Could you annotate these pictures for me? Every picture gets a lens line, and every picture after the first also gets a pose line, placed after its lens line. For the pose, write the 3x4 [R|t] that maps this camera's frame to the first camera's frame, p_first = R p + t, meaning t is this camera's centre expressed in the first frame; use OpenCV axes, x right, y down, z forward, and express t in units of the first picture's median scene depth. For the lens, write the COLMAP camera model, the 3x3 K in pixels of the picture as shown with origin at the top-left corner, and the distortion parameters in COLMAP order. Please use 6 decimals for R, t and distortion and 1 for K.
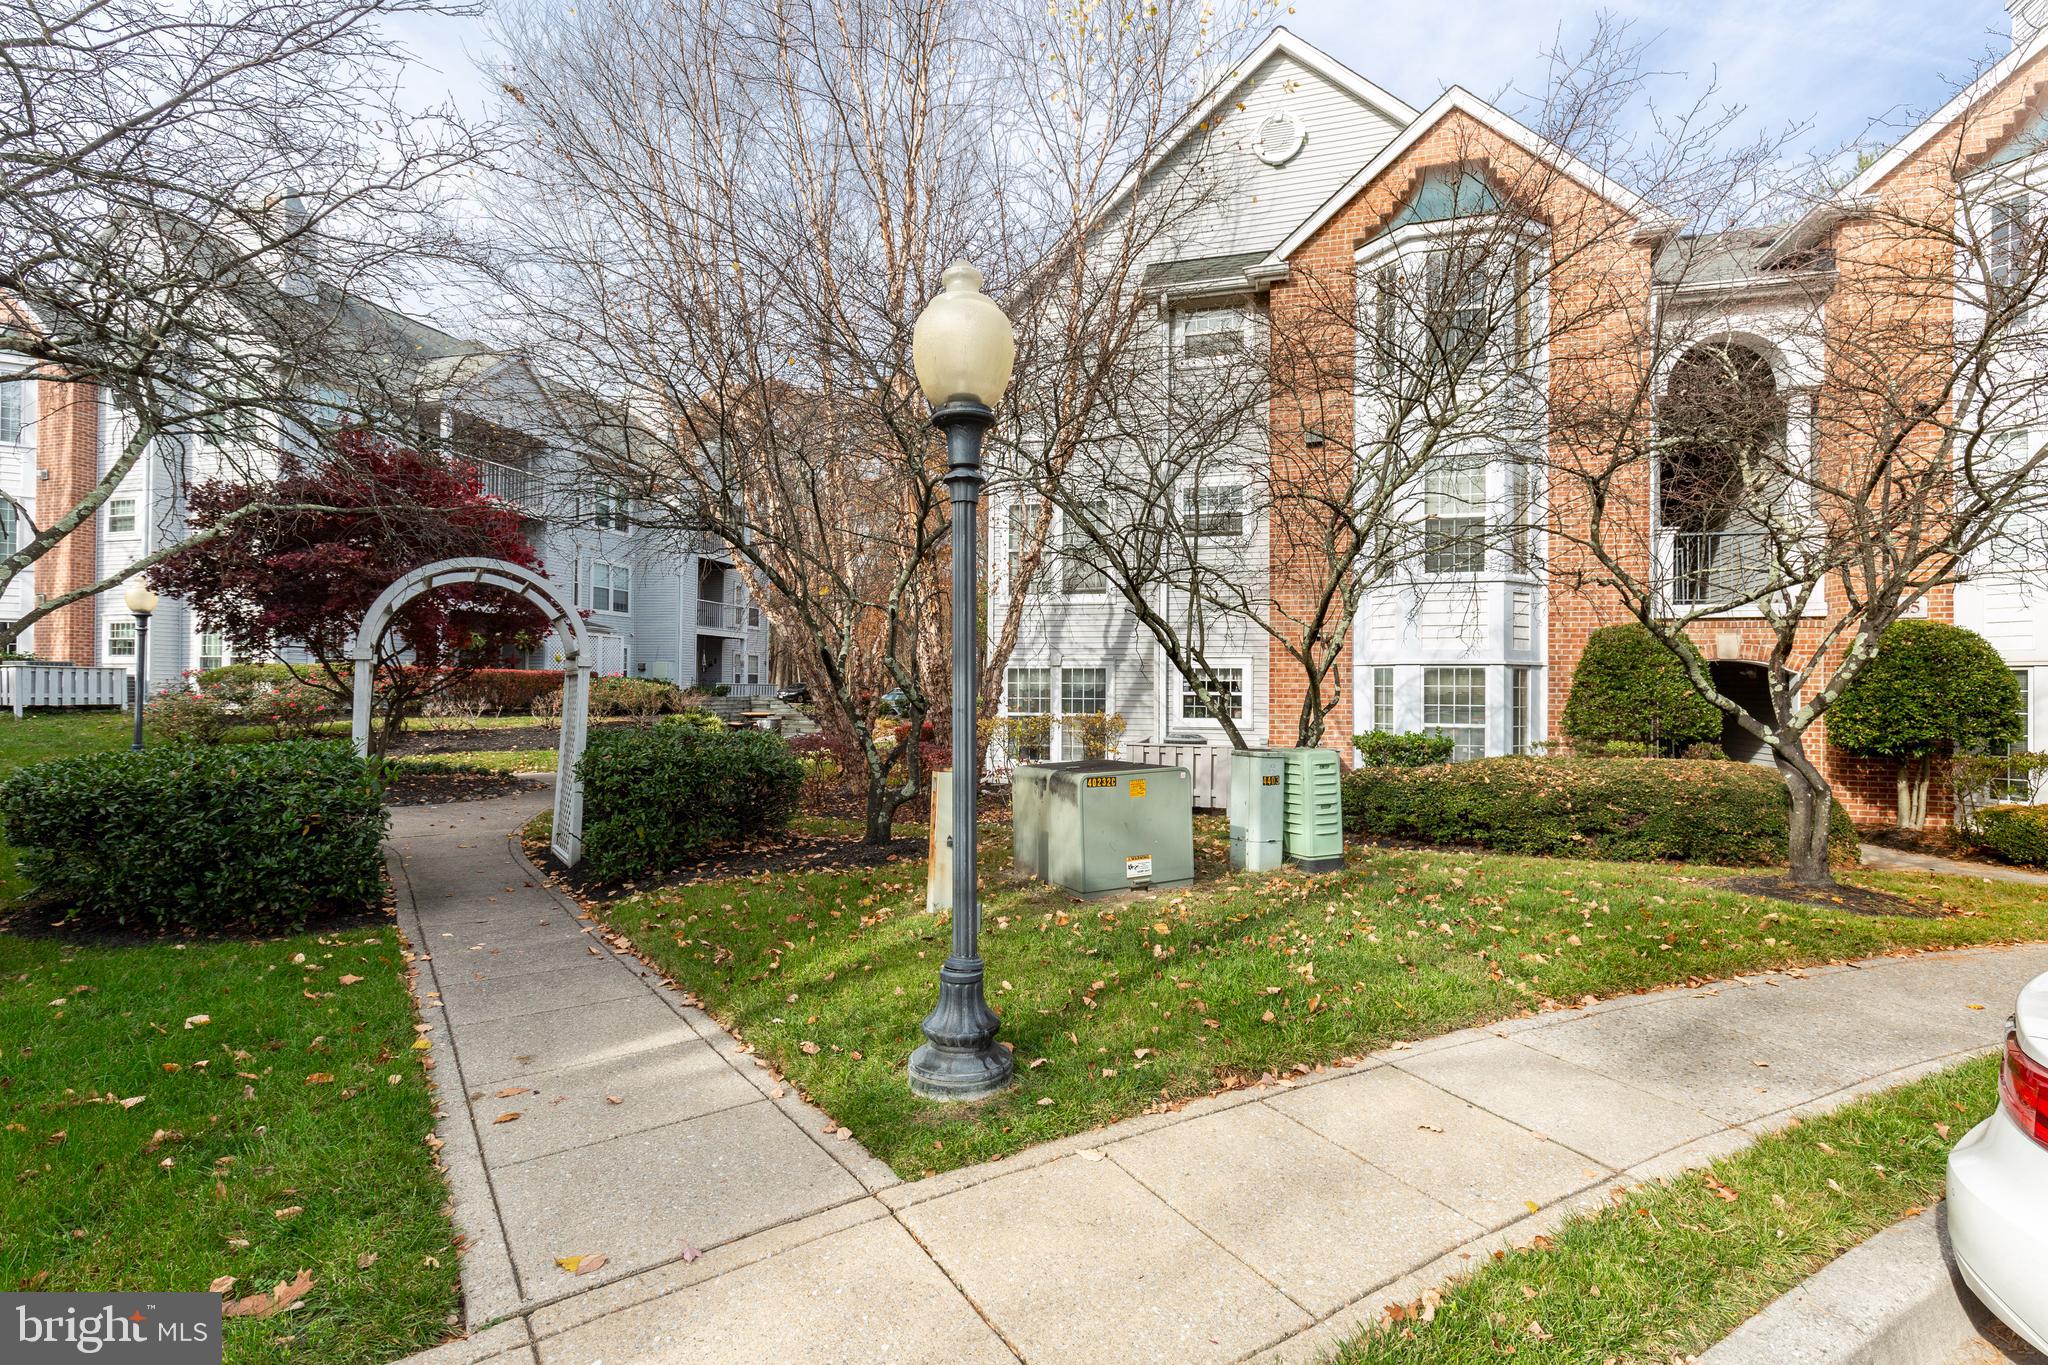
lens RADIAL K [[919.0, 0, 1026.6], [0, 919.0, 677.2], [0, 0, 1]] dist [0.005708, -0.000320]
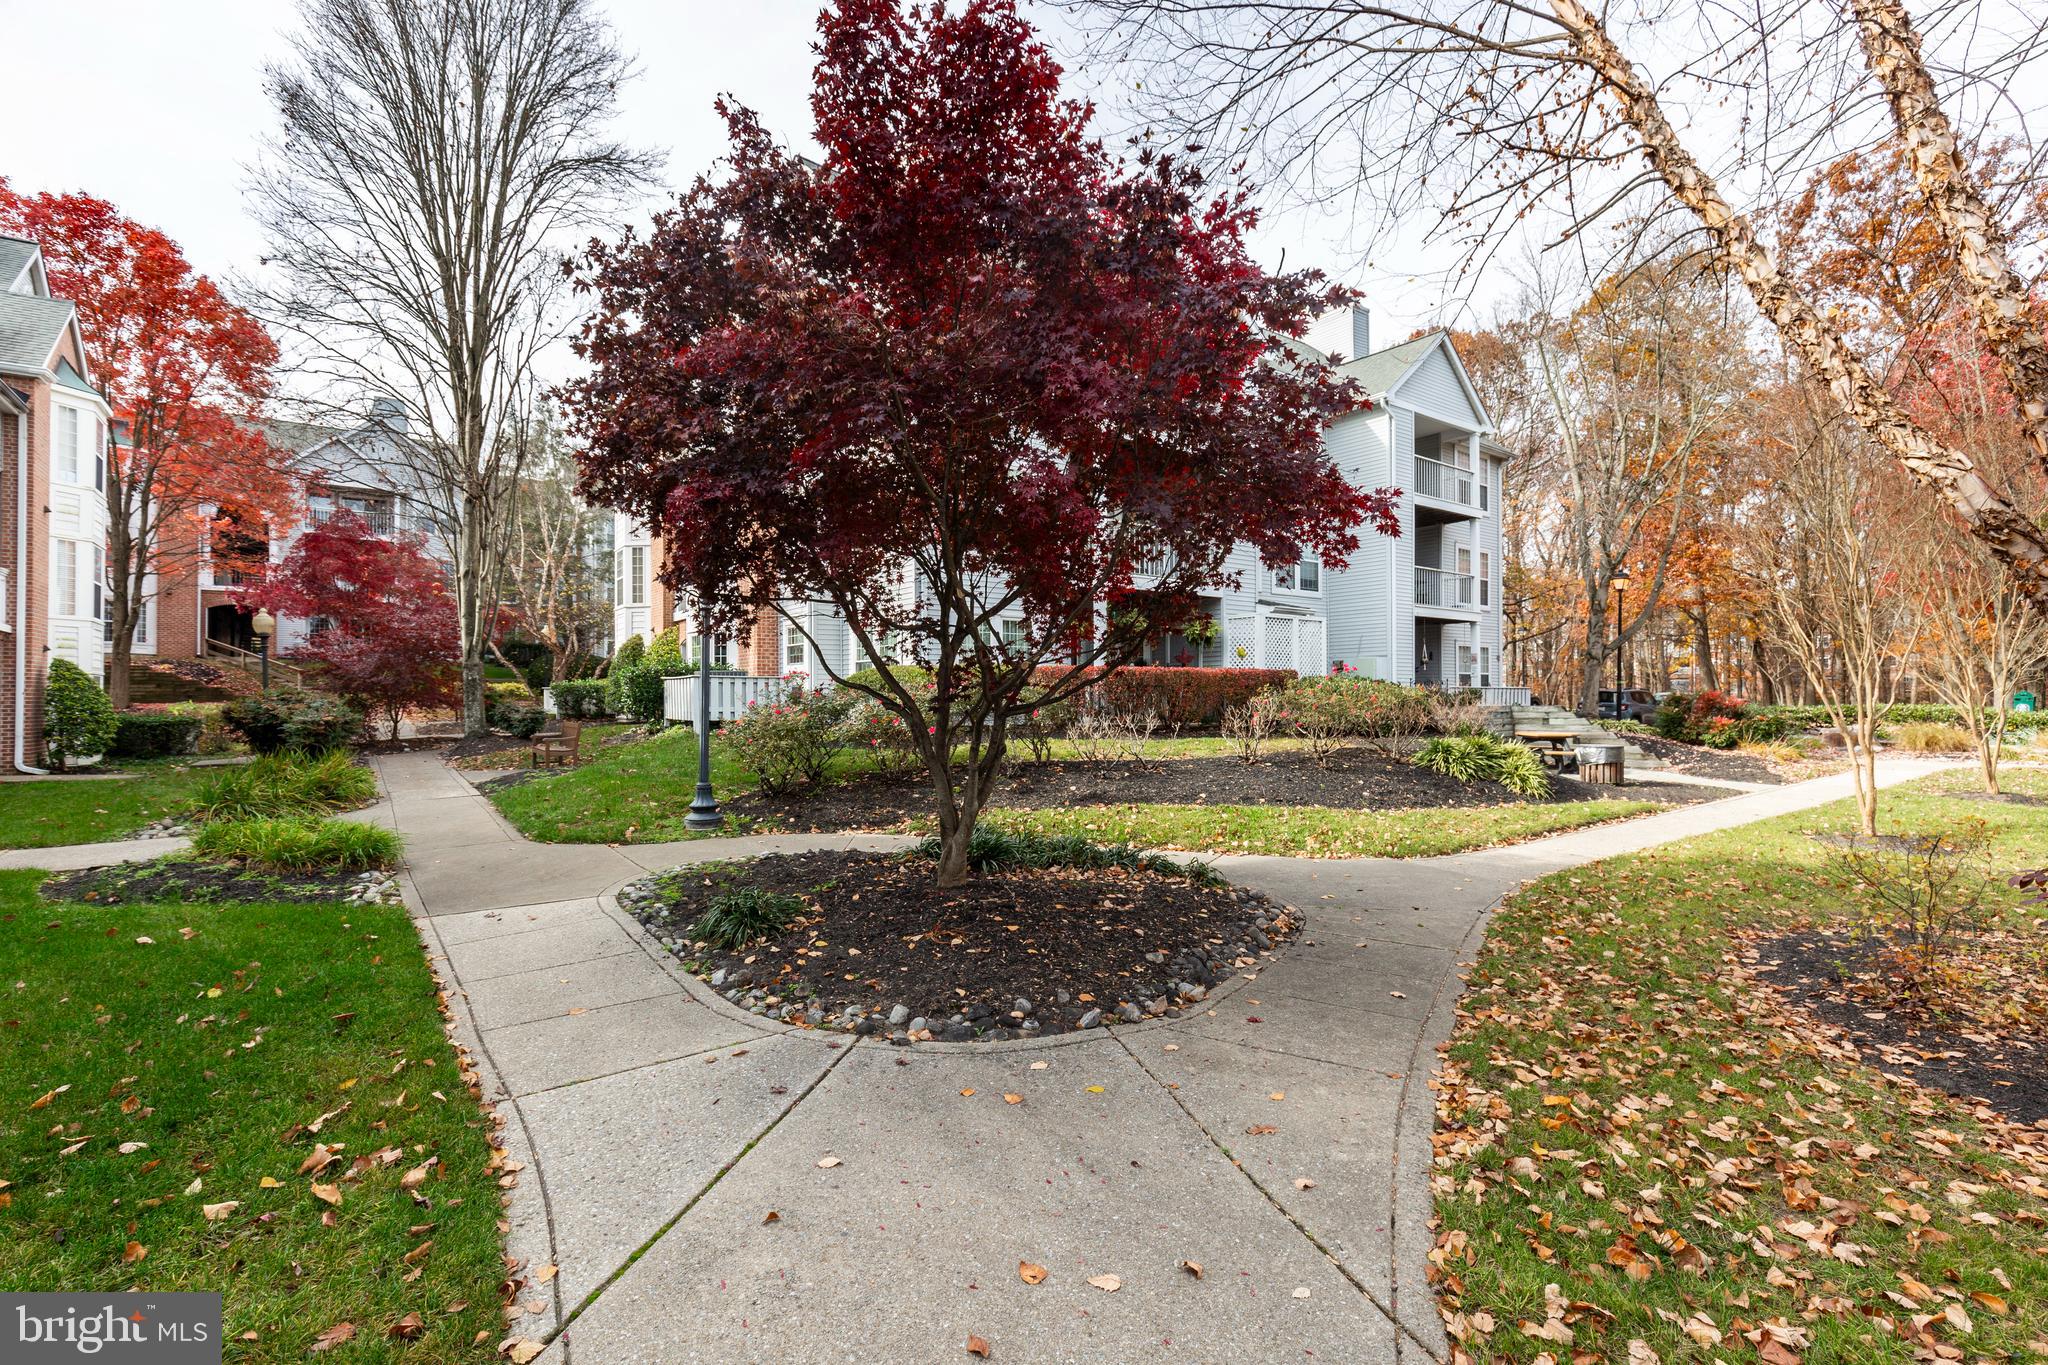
lens RADIAL K [[919.0, 0, 1033.2], [0, 919.0, 685.7], [0, 0, 1]] dist [0.005708, -0.000320]
pose [[0.794211, -0.020057, -0.607311, -0.356020], [0.018363, 0.999791, -0.009006, 0.013845], [0.607364, -0.004000, 0.794413, 0.590441]]
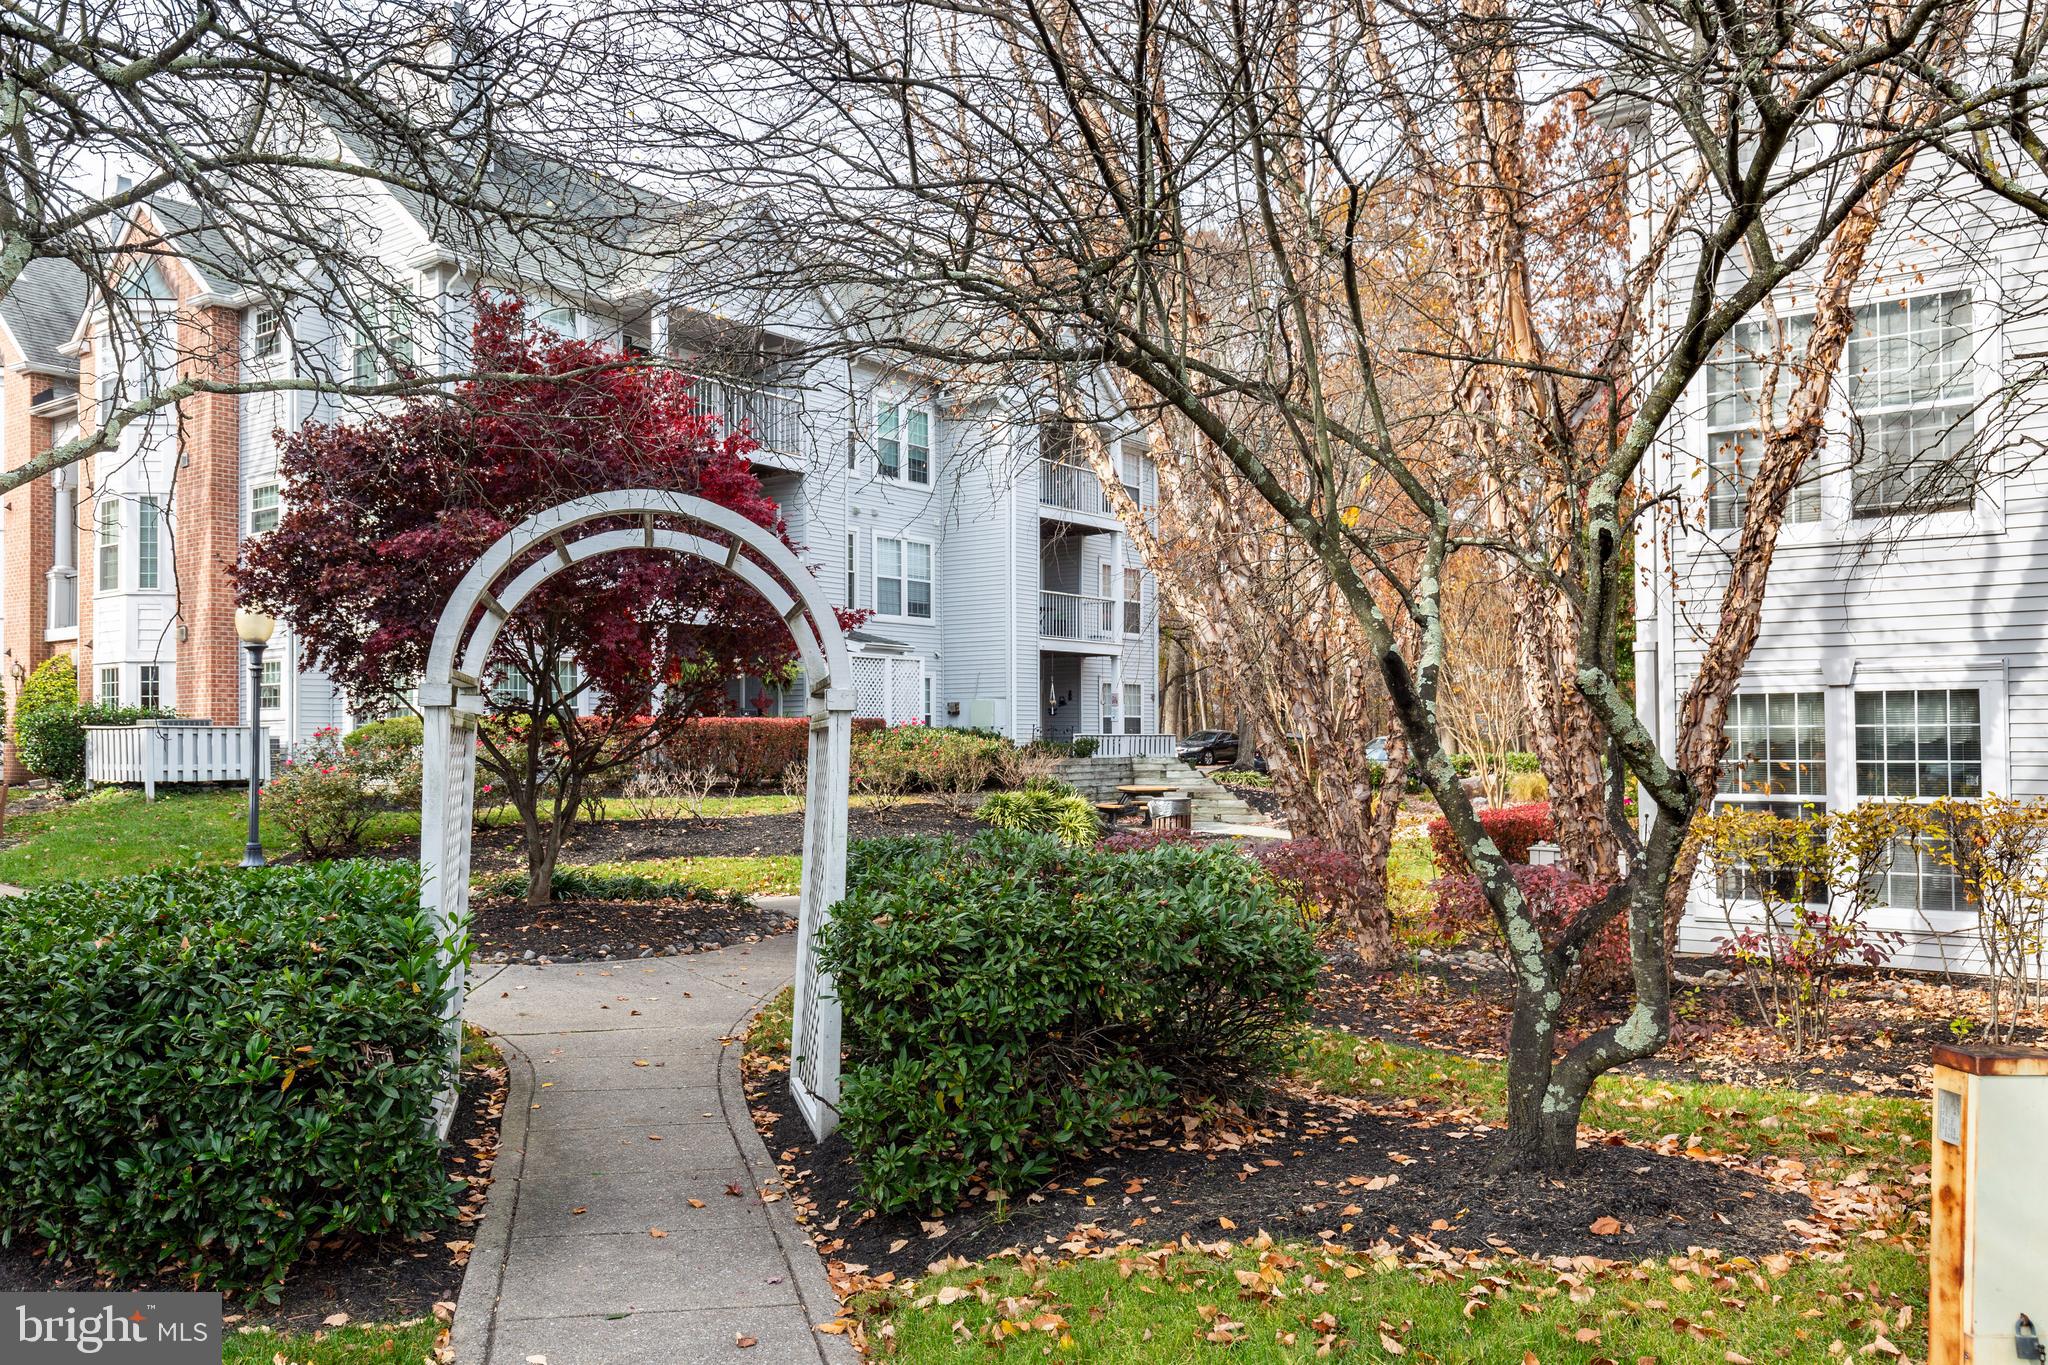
lens RADIAL K [[1550.6, 0, 952.7], [0, 1550.6, 724.7], [0, 0, 1]] dist [0.000318, 0.001444]
pose [[0.922161, -0.017161, -0.386426, -0.067889], [0.018664, 0.999826, 0.000137, -0.001921], [0.386357, -0.007339, 0.922320, 0.162621]]
